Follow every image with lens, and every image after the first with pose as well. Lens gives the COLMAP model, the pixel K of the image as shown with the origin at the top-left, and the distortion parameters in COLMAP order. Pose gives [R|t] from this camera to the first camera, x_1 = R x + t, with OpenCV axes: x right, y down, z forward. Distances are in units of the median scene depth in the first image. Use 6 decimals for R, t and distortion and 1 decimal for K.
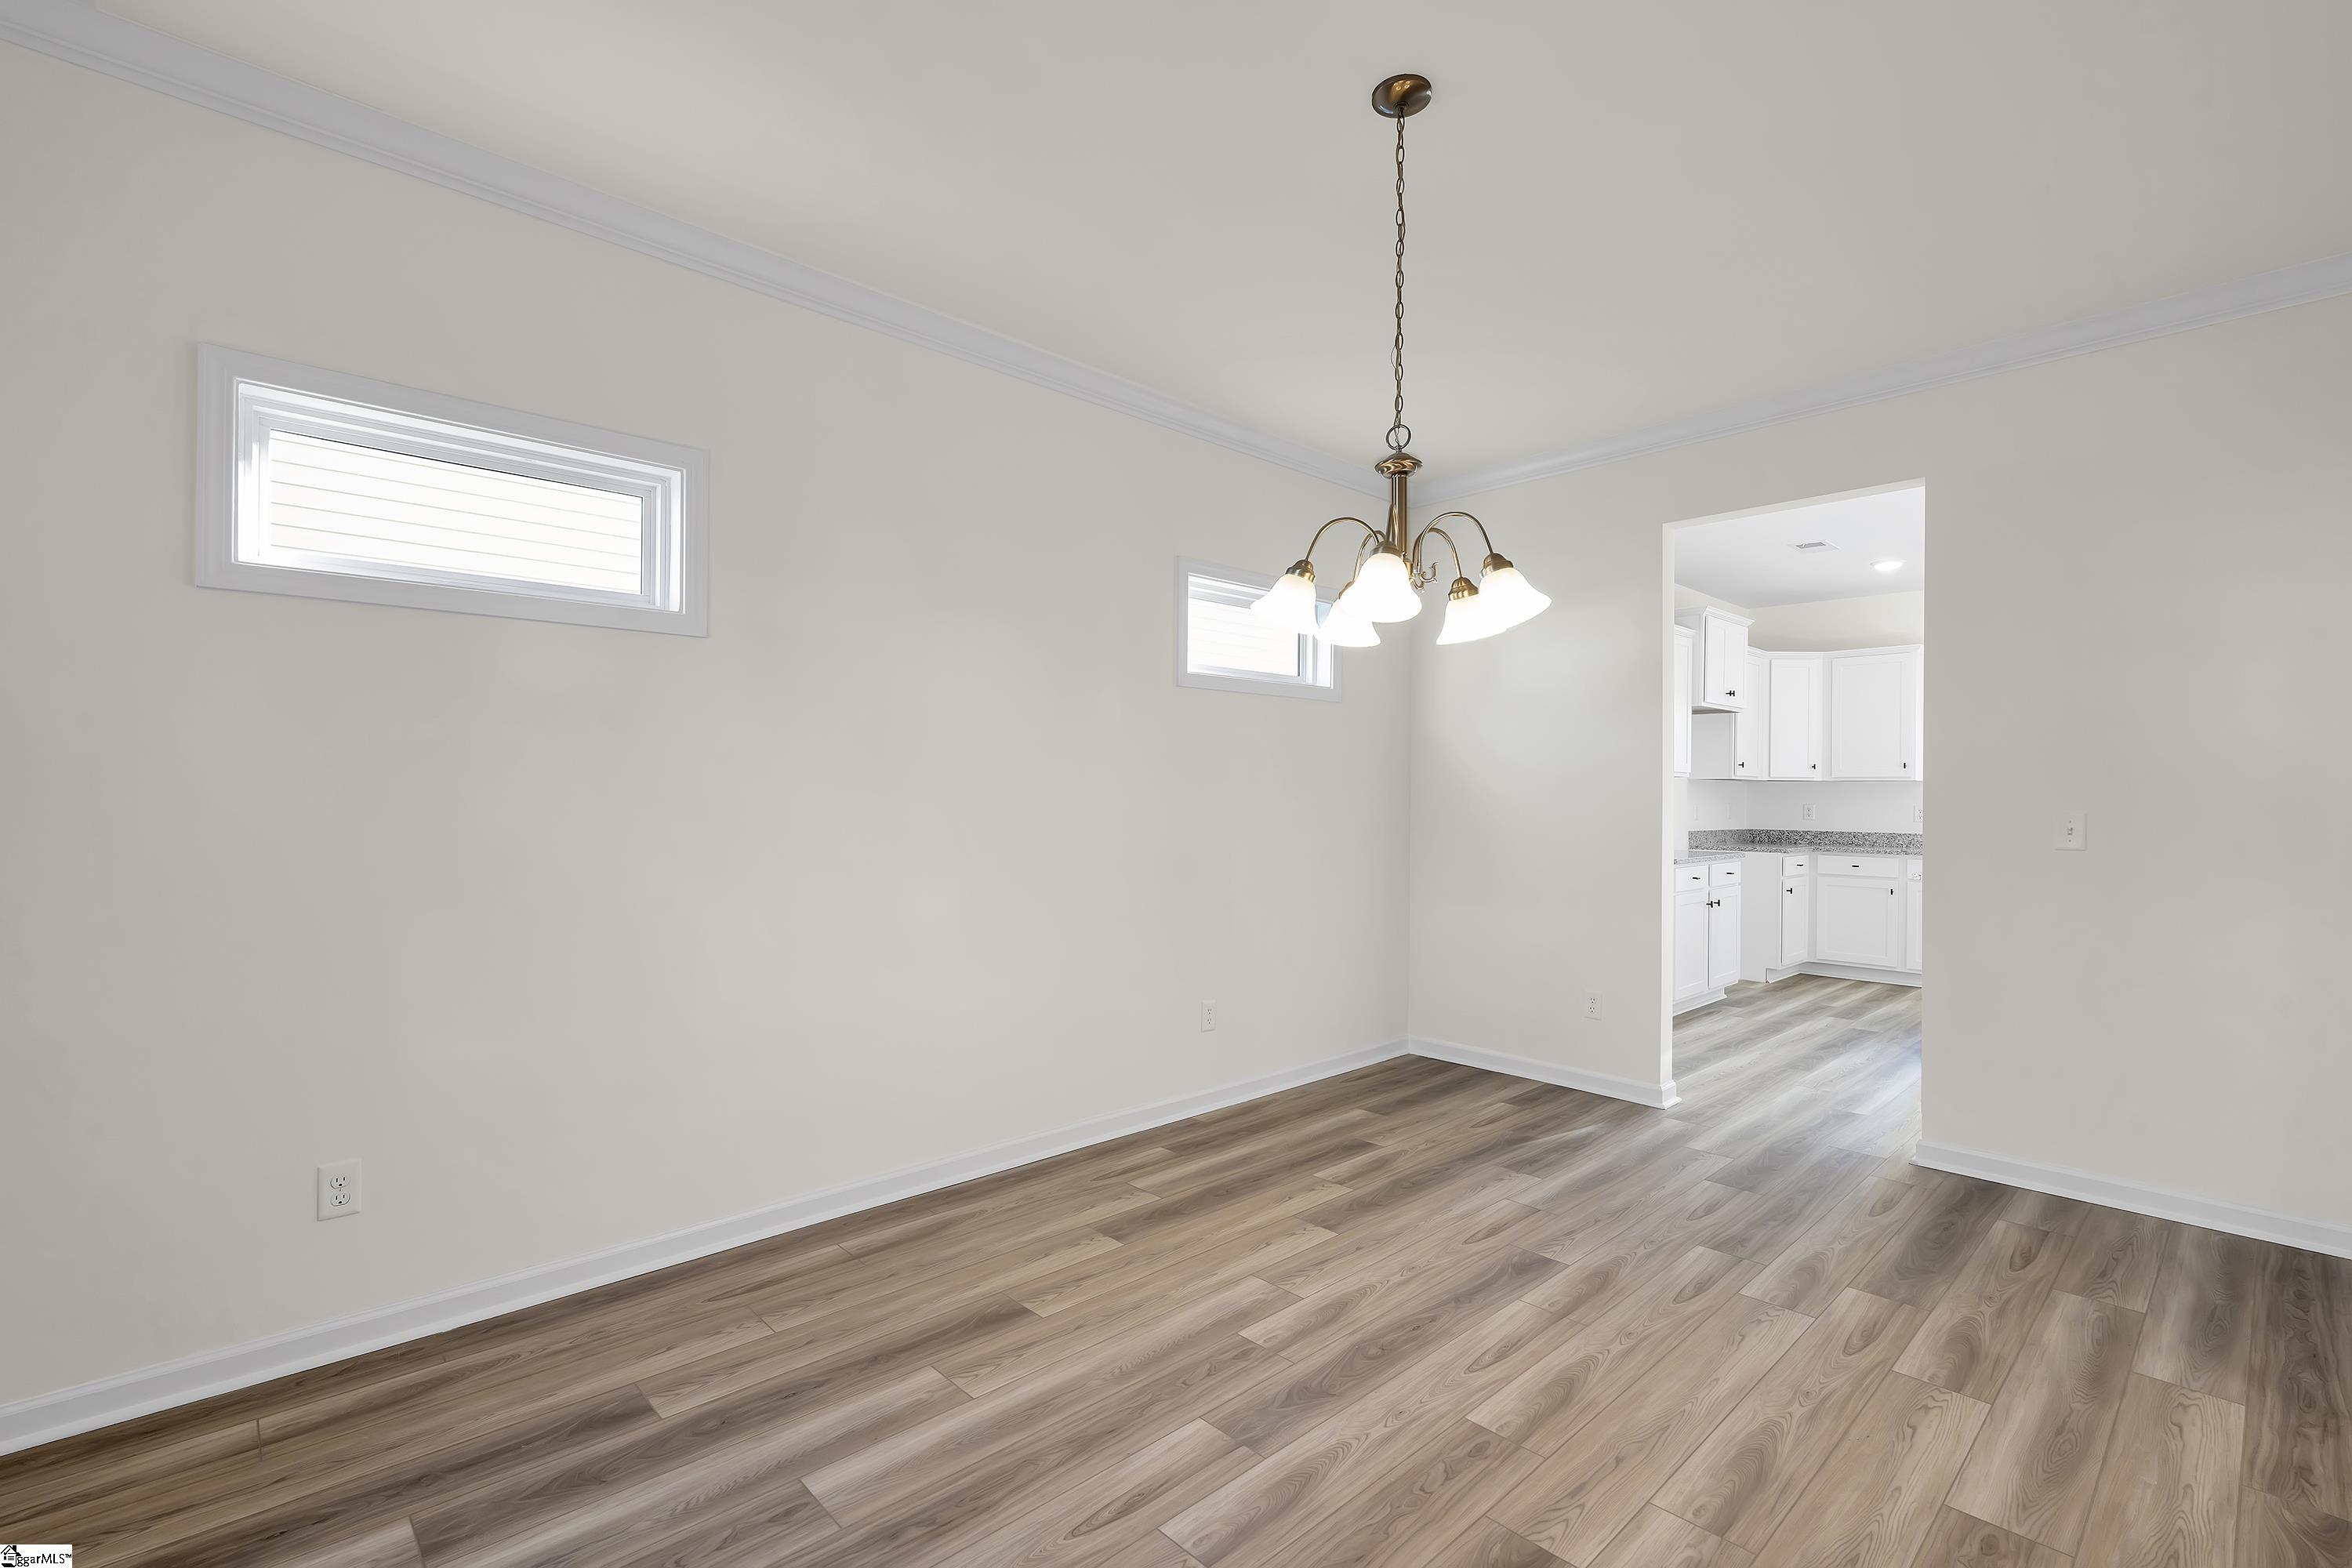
lens RADIAL K [[1057.8, 0, 1173.7], [0, 1057.8, 789.4], [0, 0, 1]] dist [-0.001185, -0.000032]
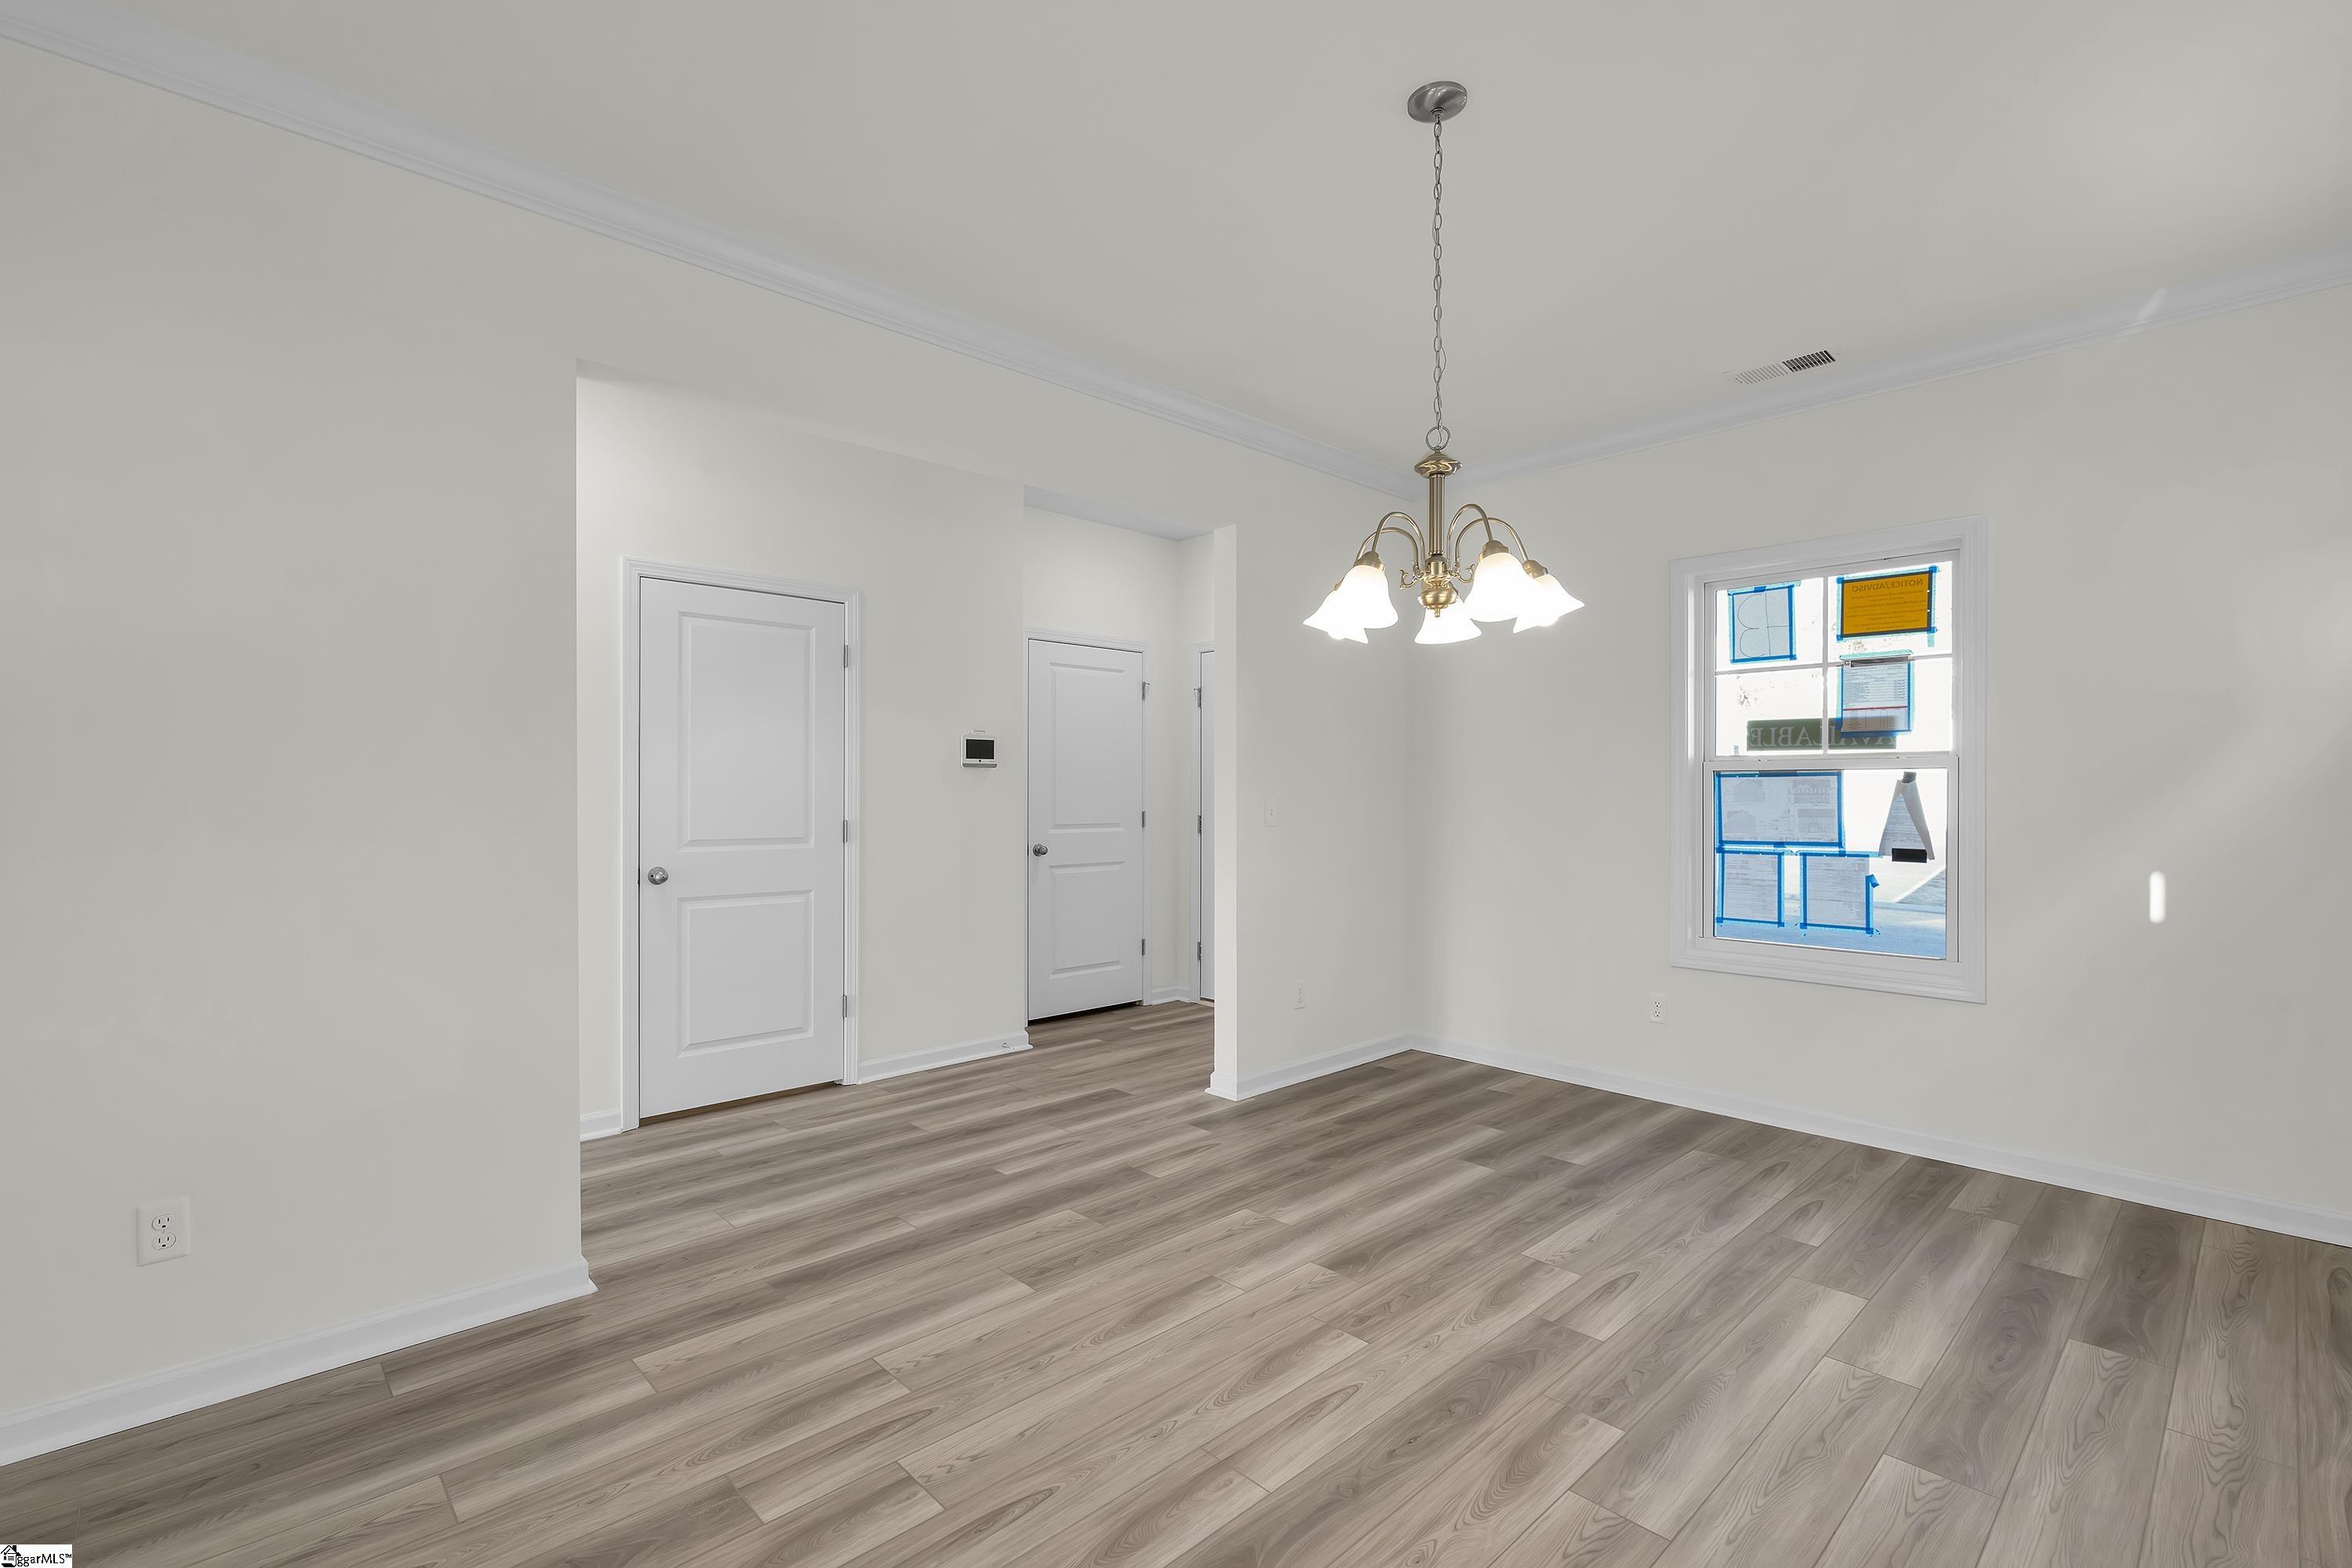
lens RADIAL K [[1057.8, 0, 1170.4], [0, 1057.8, 788.2], [0, 0, 1]] dist [-0.001185, -0.000032]
pose [[-0.999973, -0.007347, -0.000679, 0.445687], [-0.007342, 0.999950, -0.006762, 0.011423], [0.000729, -0.006756, -0.999977, 1.929039]]
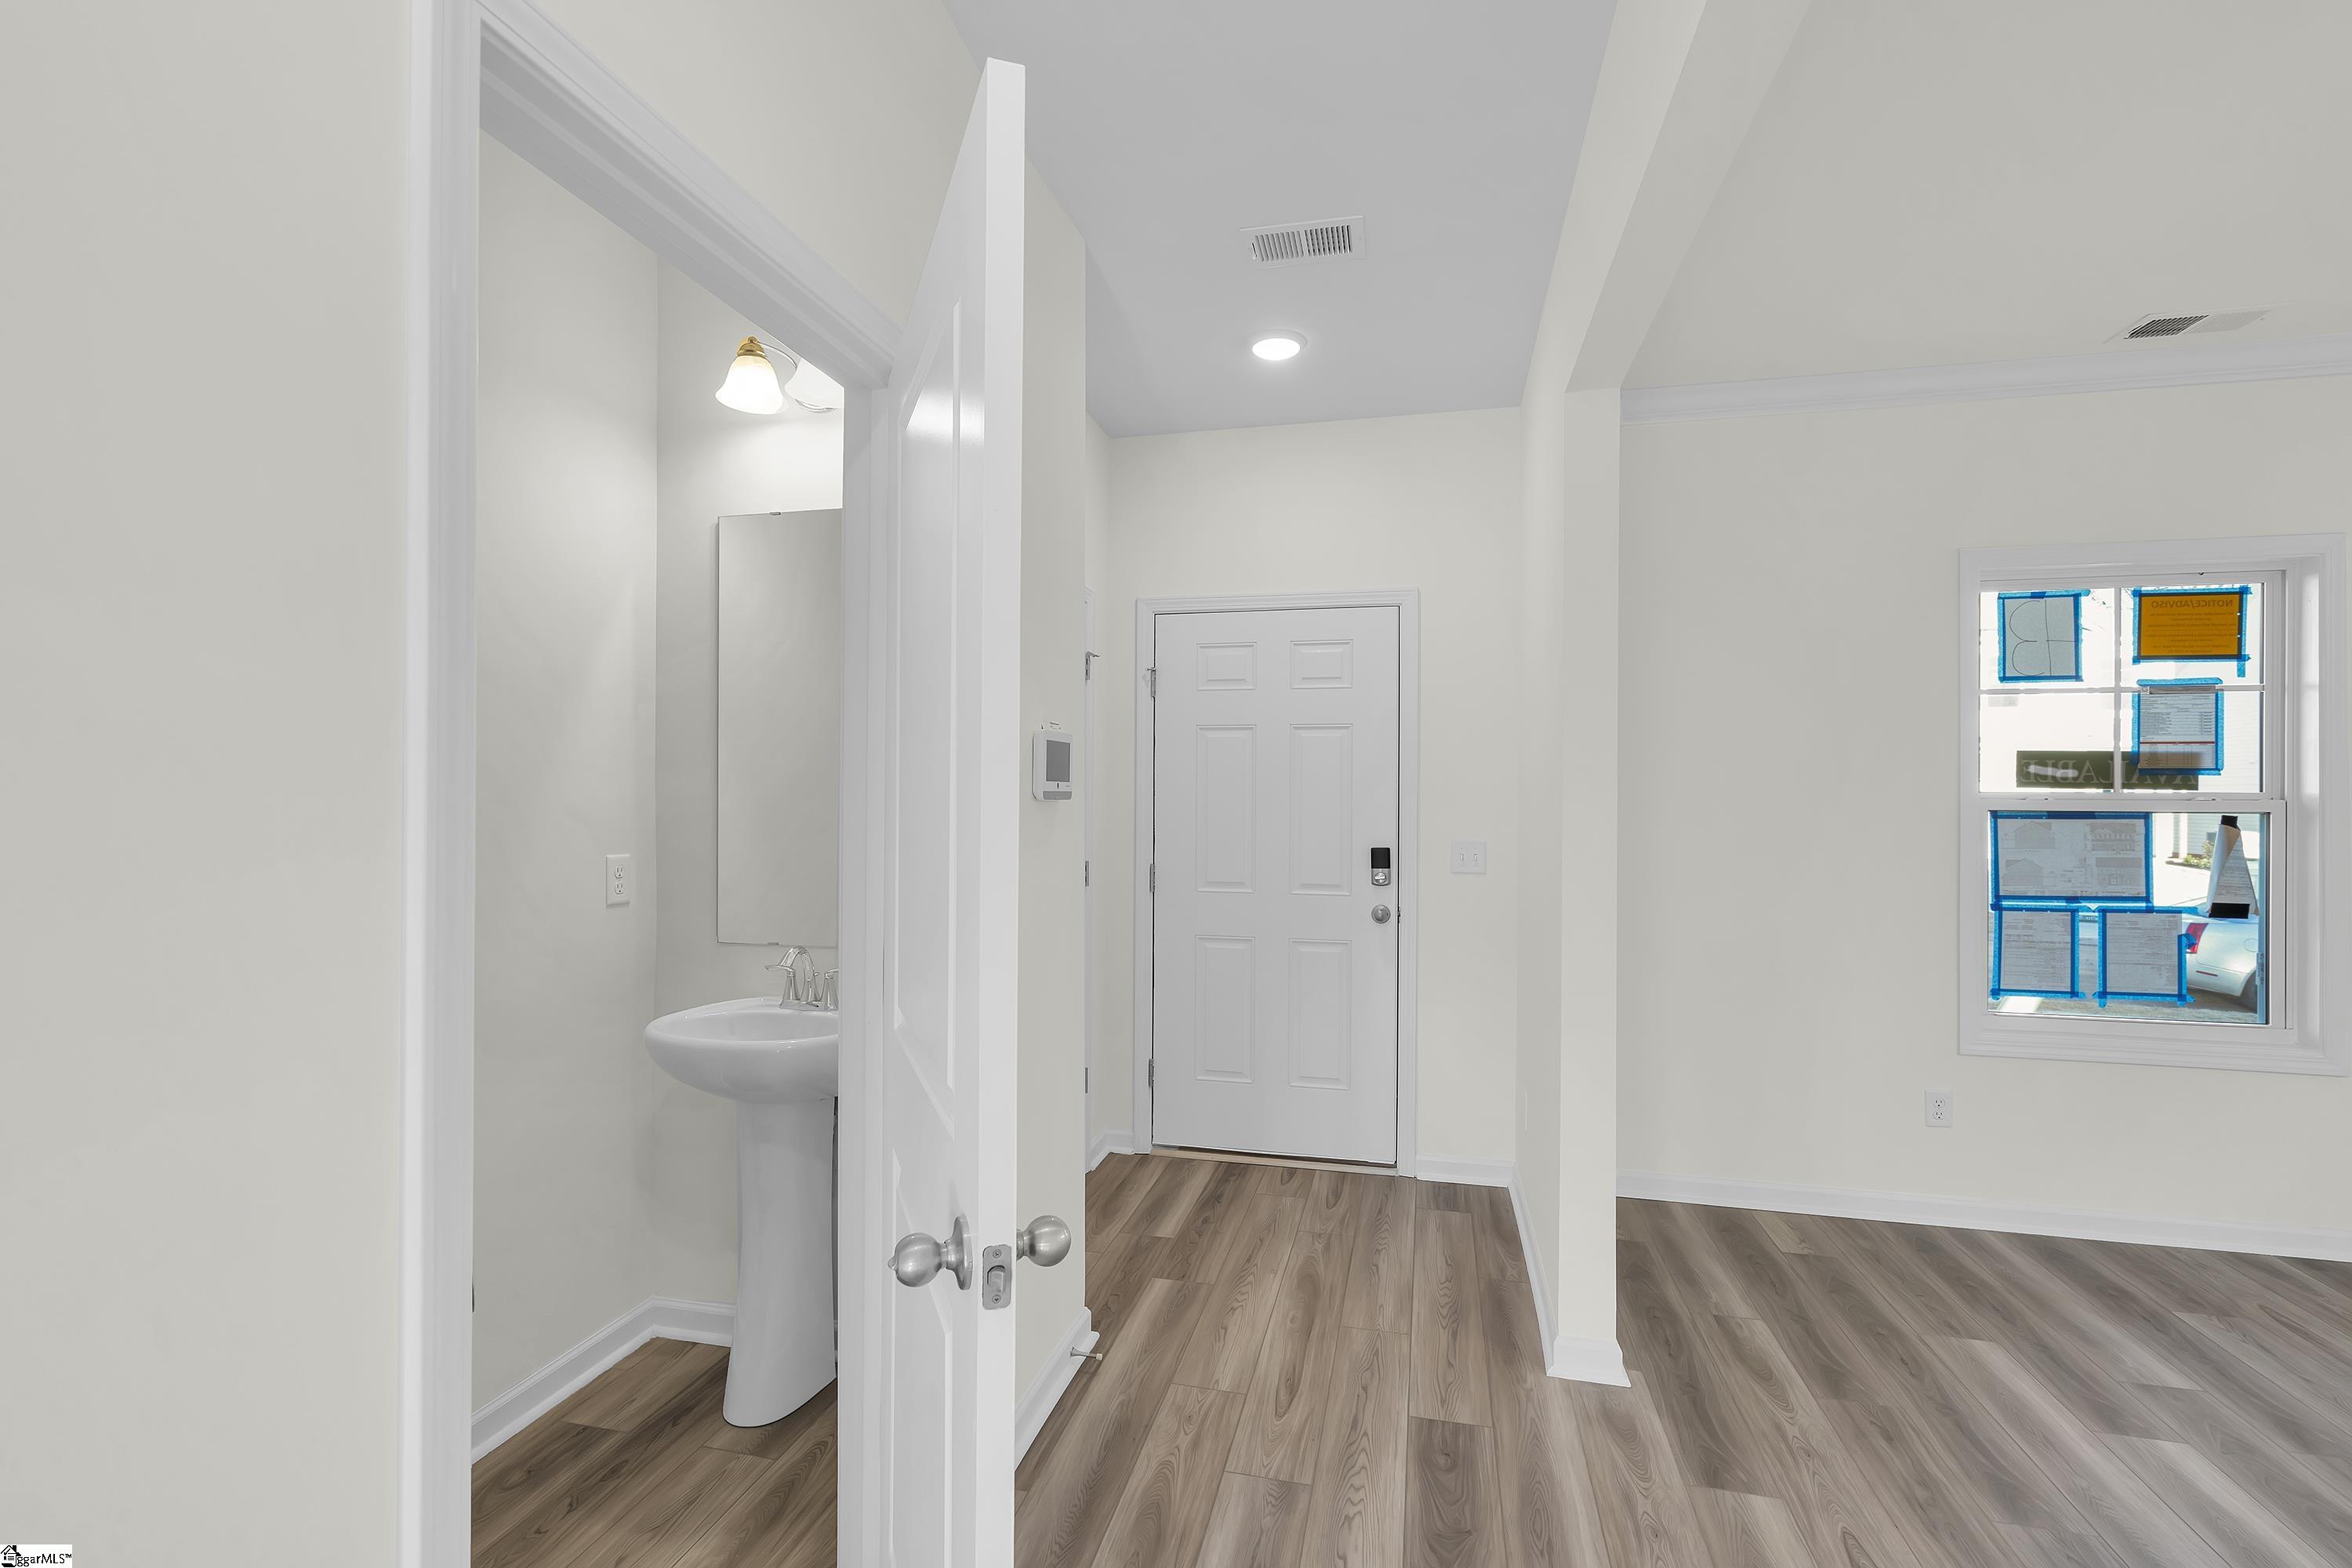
lens RADIAL K [[1057.8, 0, 1177.9], [0, 1057.8, 792.2], [0, 0, 1]] dist [-0.001185, -0.000032]
pose [[-0.835970, -0.012009, -0.548644, 1.261040], [-0.009223, 0.999927, -0.007834, -0.039693], [0.548698, -0.001489, -0.836019, 0.769614]]
